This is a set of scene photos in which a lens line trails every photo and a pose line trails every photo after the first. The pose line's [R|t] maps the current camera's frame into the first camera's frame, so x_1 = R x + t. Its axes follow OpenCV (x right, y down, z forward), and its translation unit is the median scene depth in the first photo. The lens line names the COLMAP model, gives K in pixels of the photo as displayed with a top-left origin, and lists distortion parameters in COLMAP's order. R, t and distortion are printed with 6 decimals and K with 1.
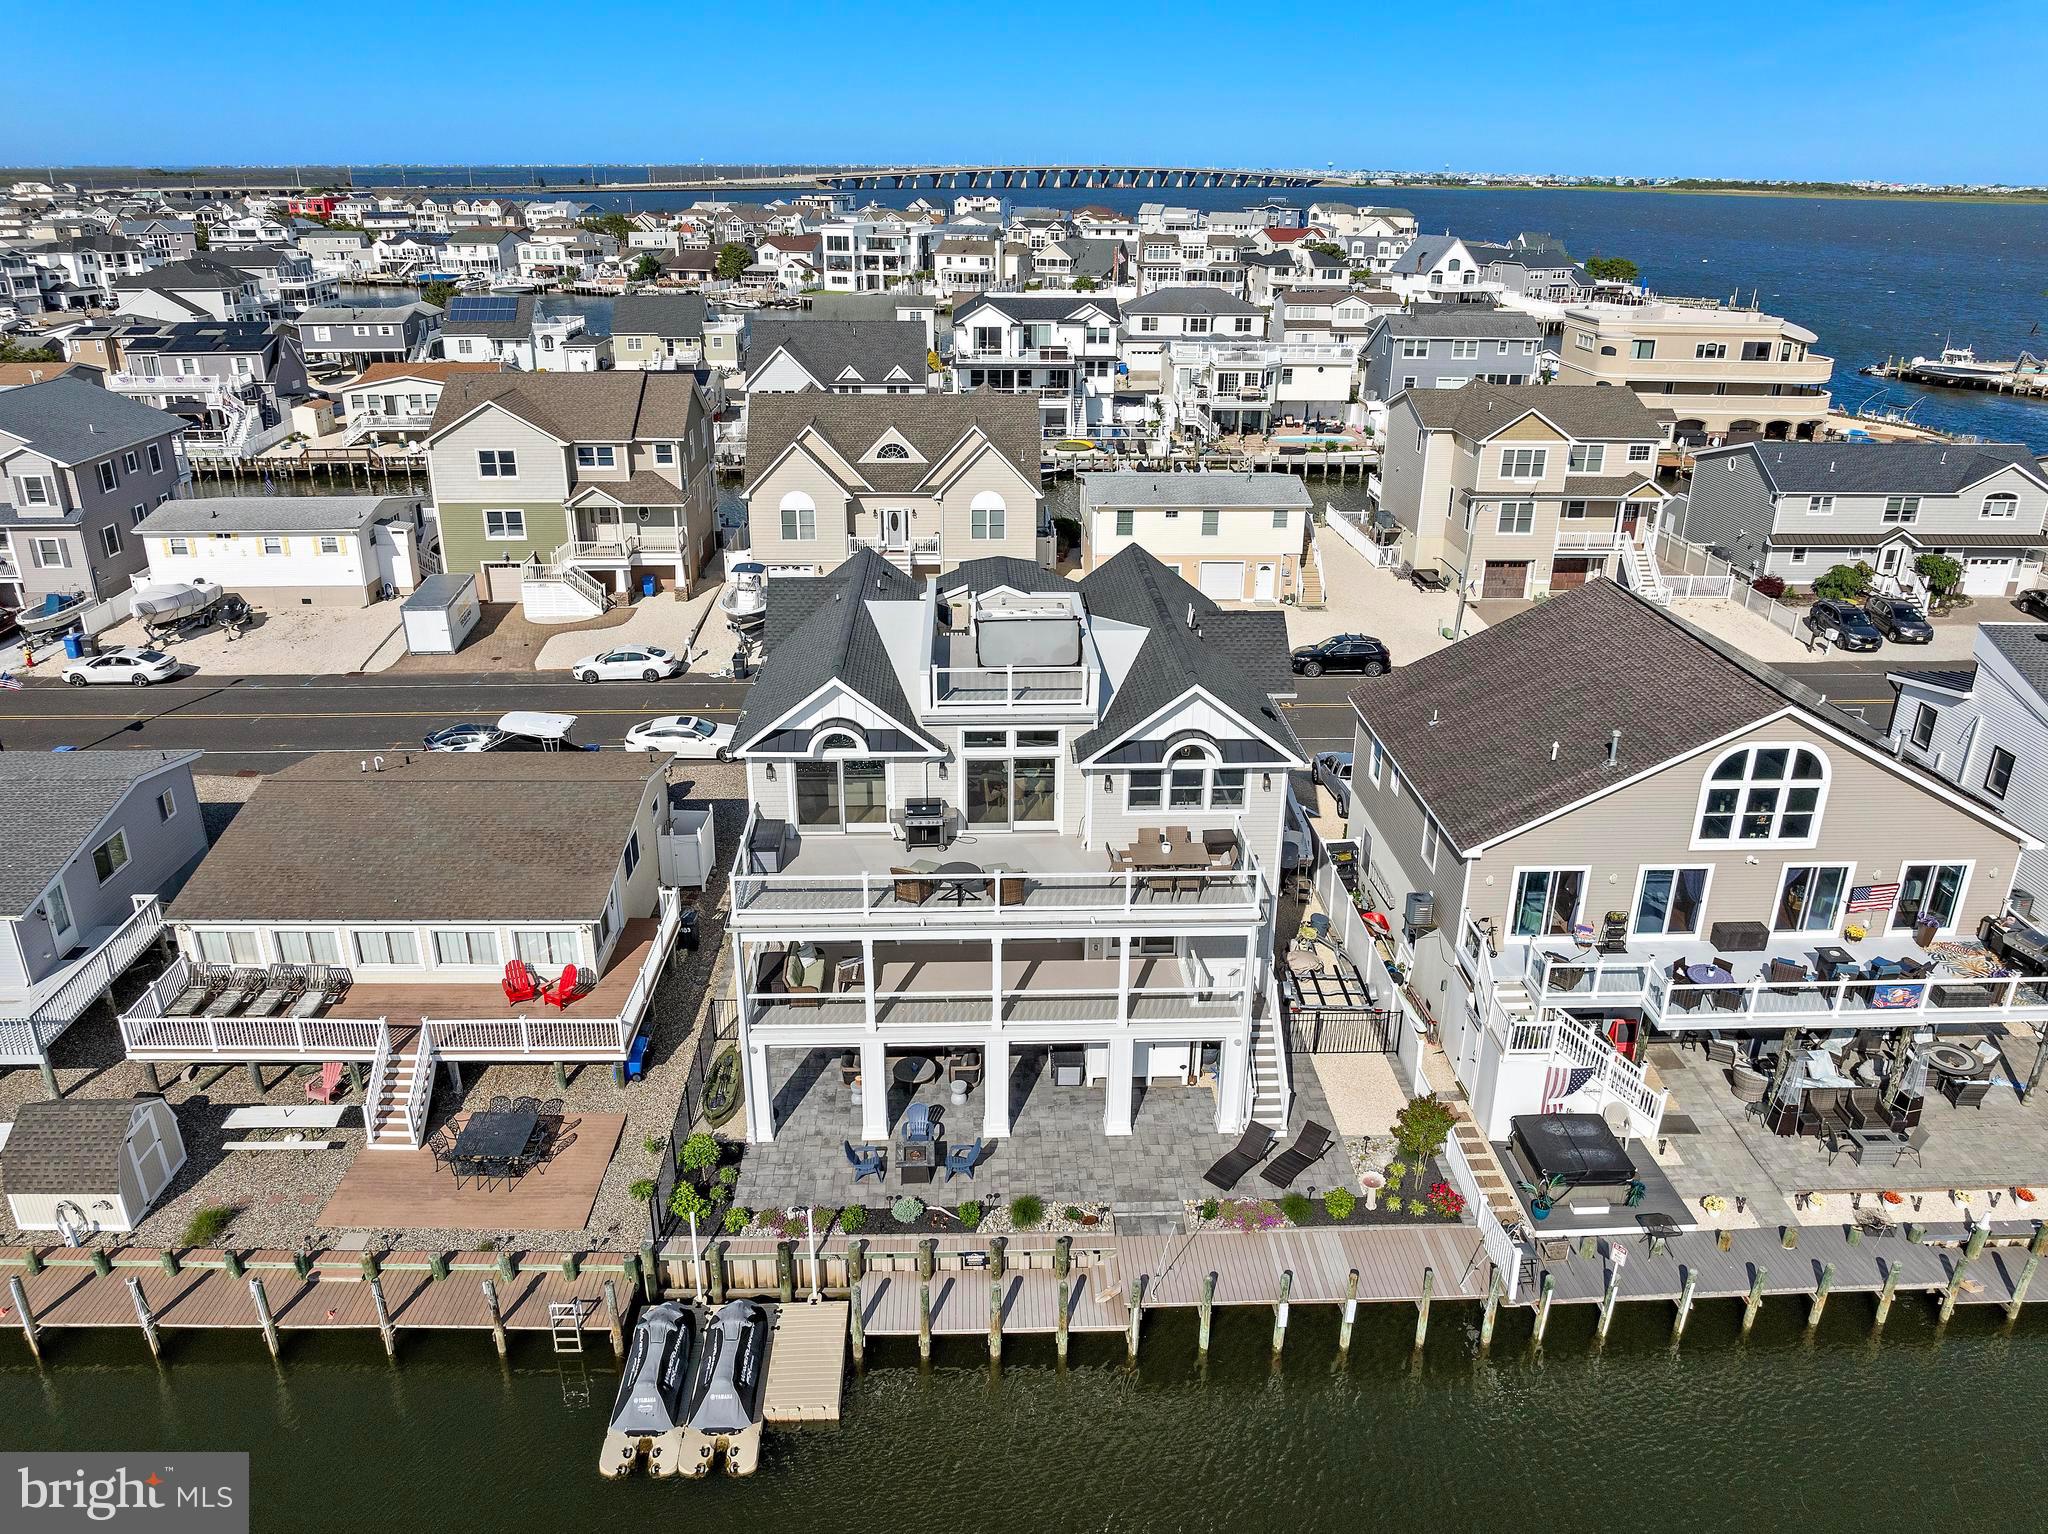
lens RADIAL K [[1449.4, 0, 1001.8], [0, 1449.4, 749.9], [0, 0, 1]] dist [-0.045097, 0.011695]
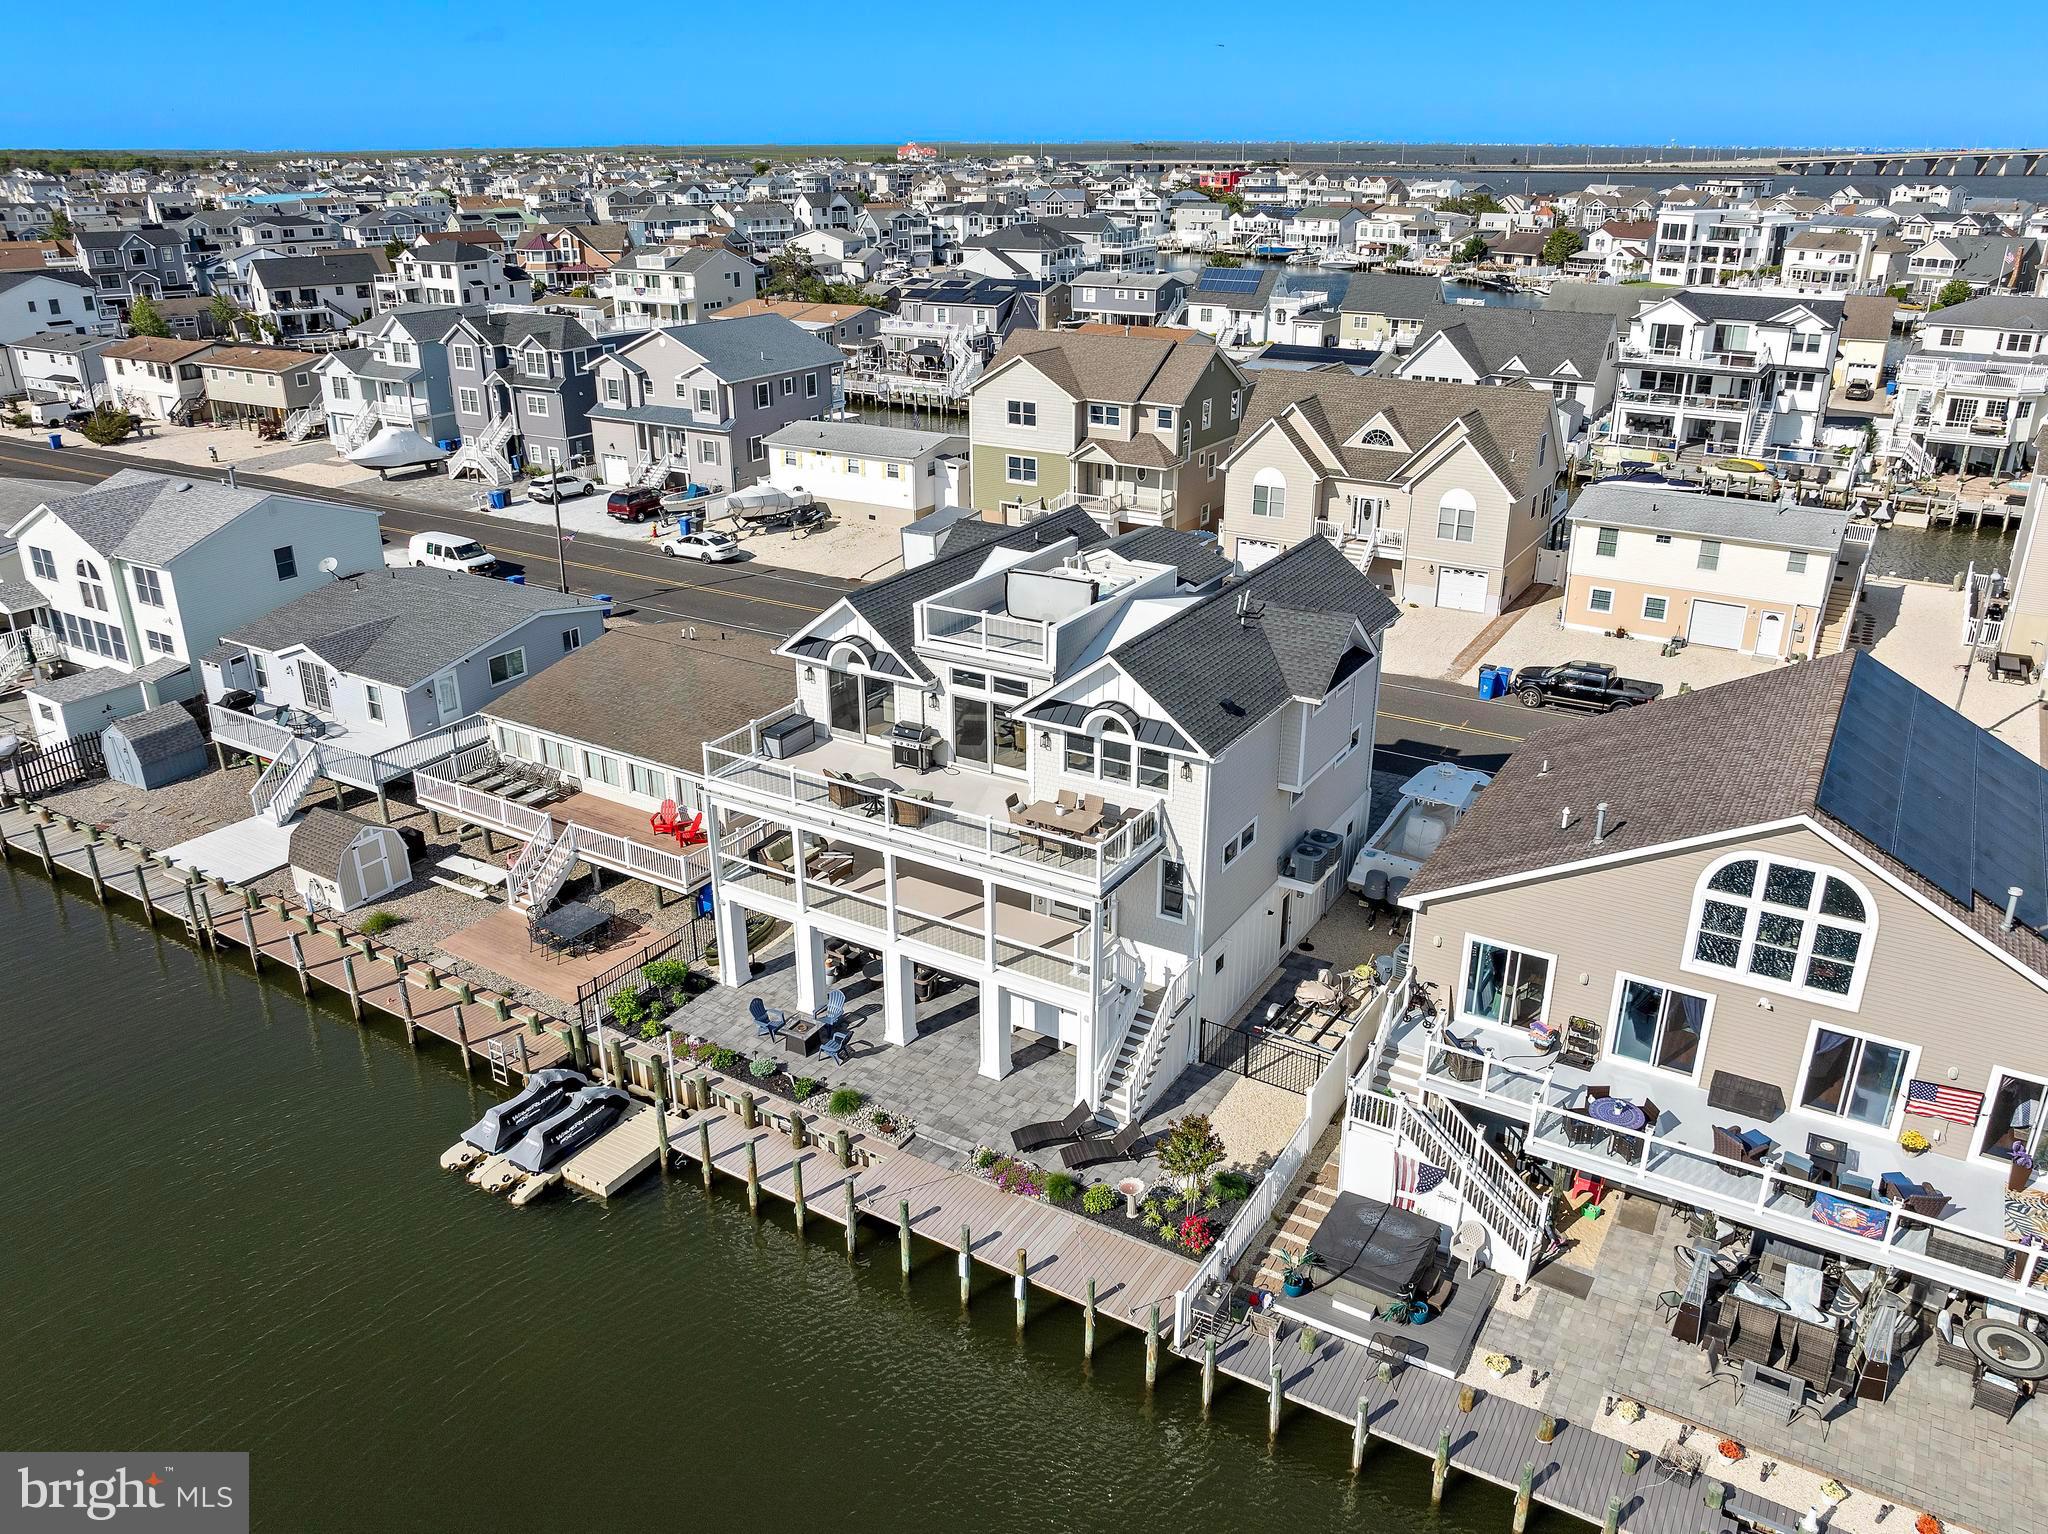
lens RADIAL K [[1492.1, 0, 1017.5], [0, 1492.1, 727.5], [0, 0, 1]] dist [-0.038070, 0.002096]
pose [[0.837520, 0.191973, -0.511573, 0.294233], [-0.197841, 0.979265, 0.043584, -0.013856], [0.509333, 0.064708, 0.858133, 0.039989]]
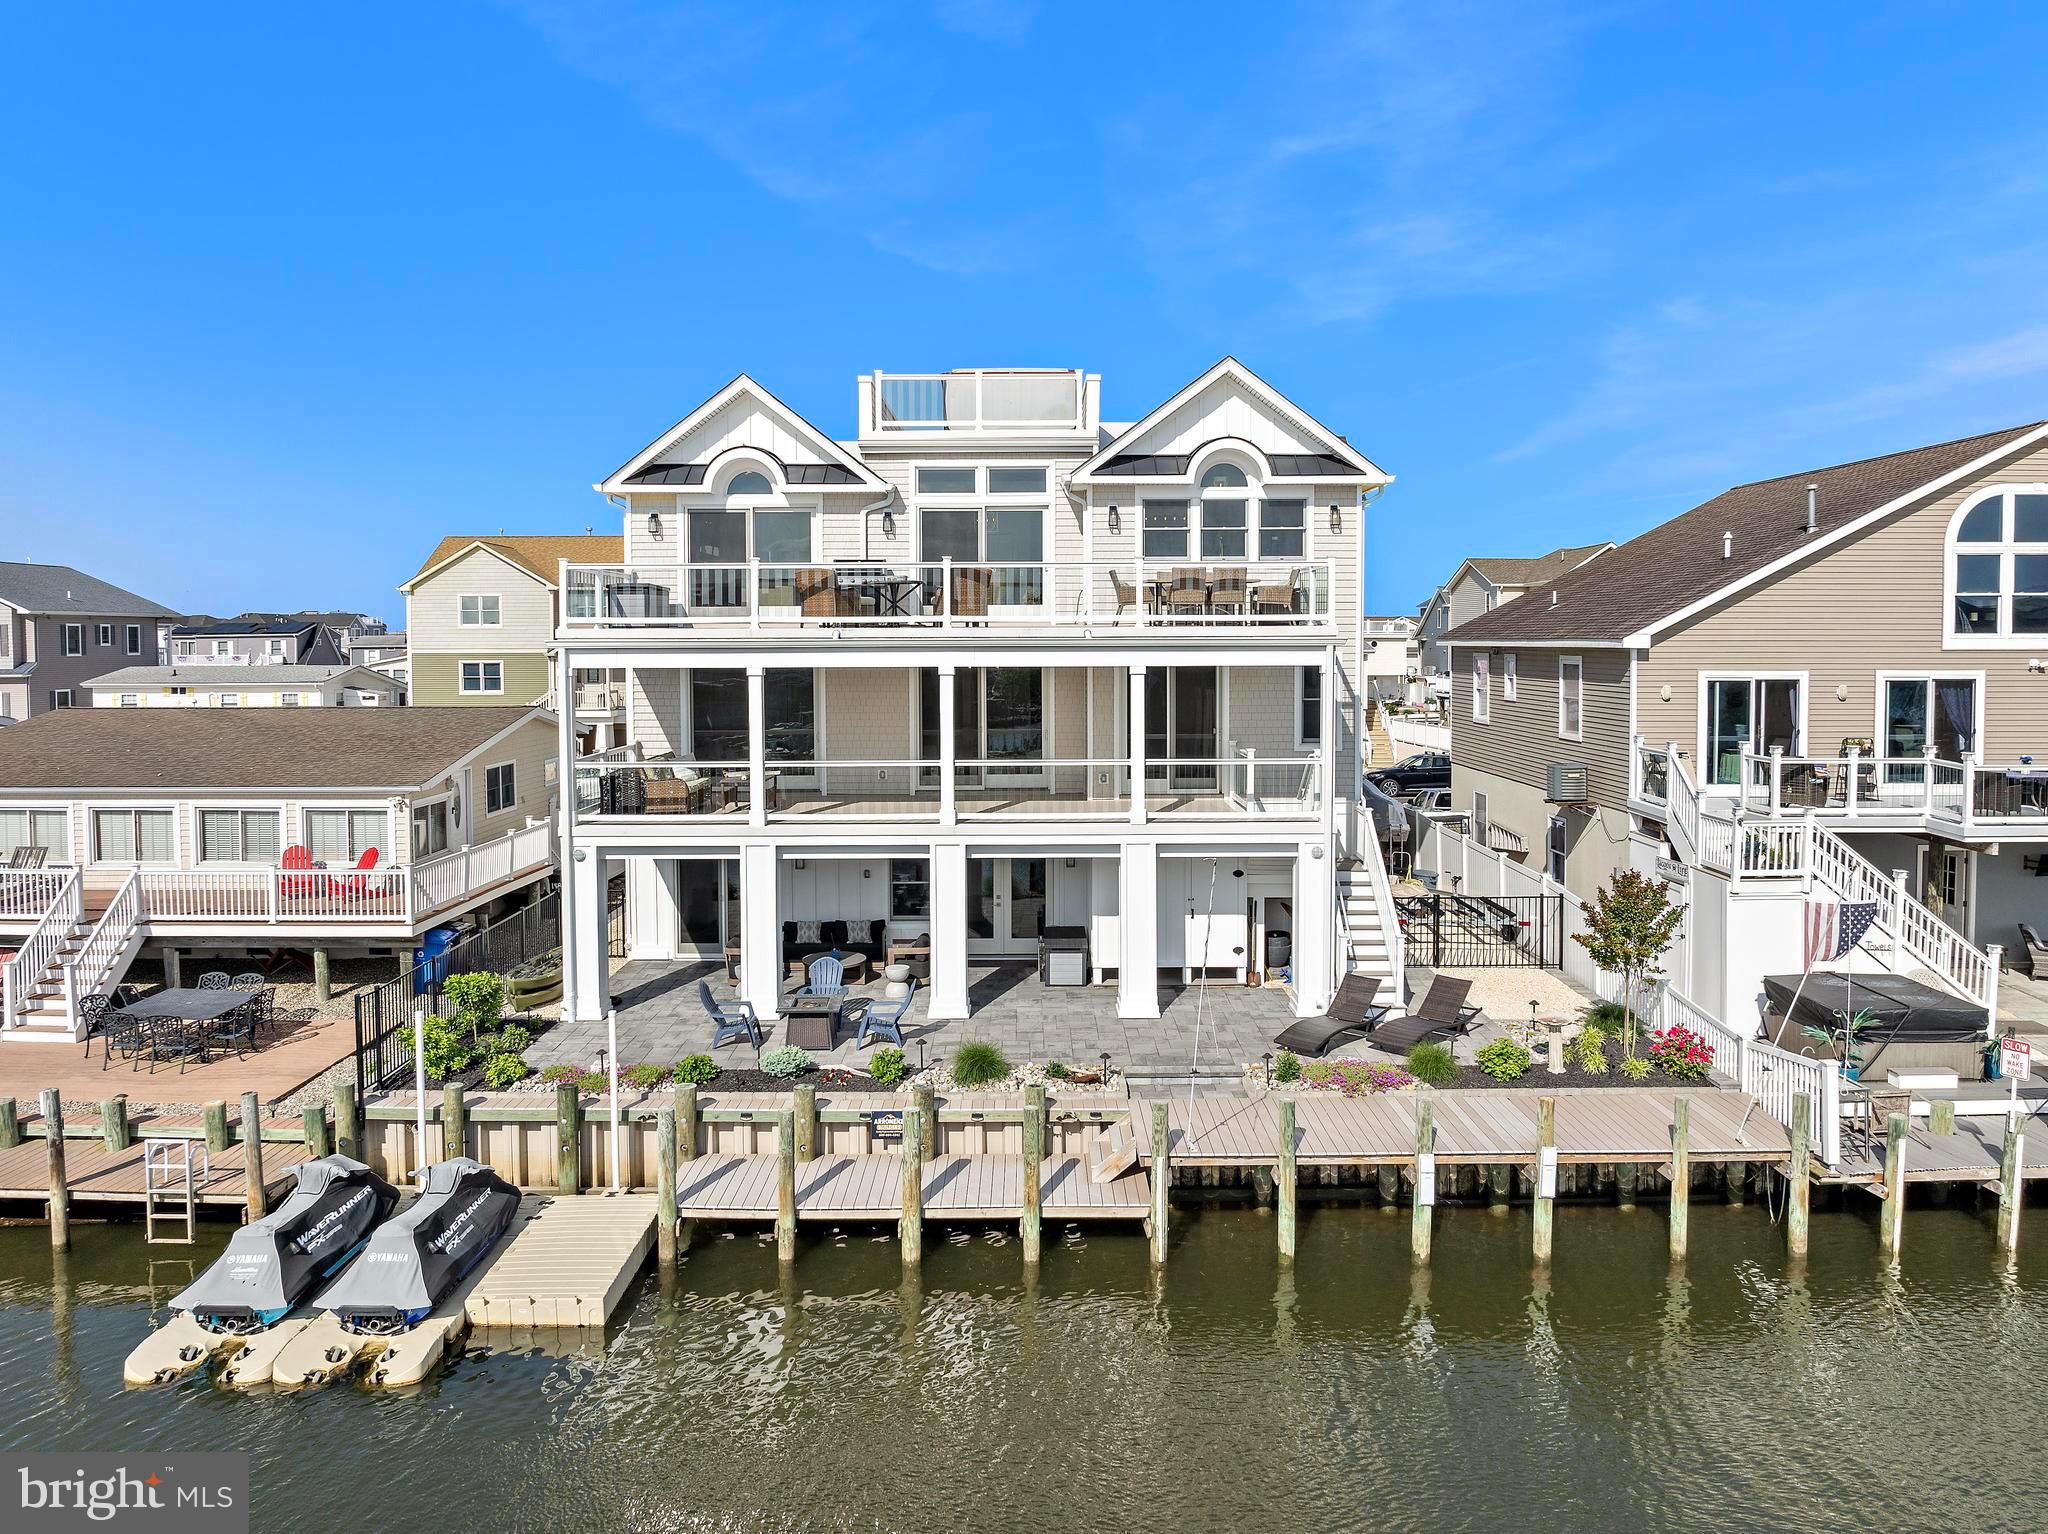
lens RADIAL K [[1449.4, 0, 1012.5], [0, 1449.4, 696.0], [0, 0, 1]] dist [-0.045097, 0.011695]
pose [[0.999399, -0.002158, -0.034596, 0.023613], [-0.009685, 0.940926, -0.338473, 0.172868], [0.033283, 0.338604, 0.940340, 0.173502]]
